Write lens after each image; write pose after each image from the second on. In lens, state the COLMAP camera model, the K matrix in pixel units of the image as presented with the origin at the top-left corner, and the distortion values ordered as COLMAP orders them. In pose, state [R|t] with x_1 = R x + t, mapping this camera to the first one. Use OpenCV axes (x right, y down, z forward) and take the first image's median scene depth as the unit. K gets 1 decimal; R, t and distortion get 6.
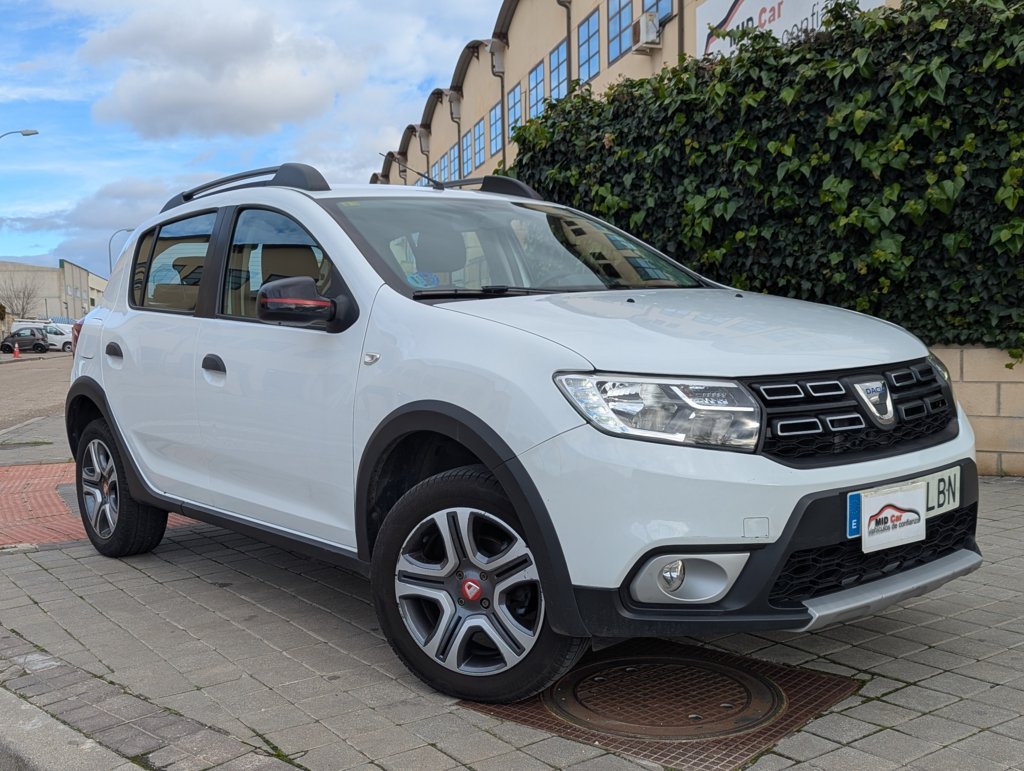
lens RADIAL K [[1080.6, 0, 509.0], [0, 1080.6, 385.3], [0, 0, 1]] dist [0.049612, 0.000000]
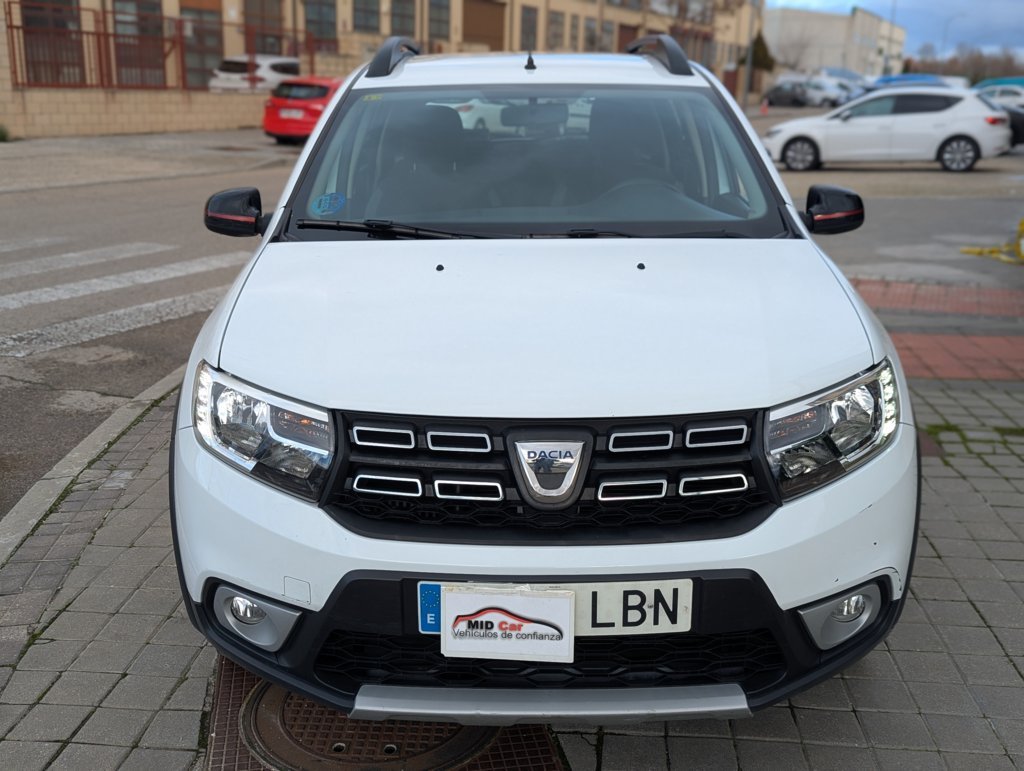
lens RADIAL K [[1080.6, 0, 510.6], [0, 1080.6, 386.5], [0, 0, 1]] dist [0.049612, 0.000000]
pose [[0.771732, 0.211069, -0.599900, 0.772398], [-0.073125, 0.966511, 0.245986, -0.226773], [0.631730, -0.145967, 0.761322, 0.441664]]
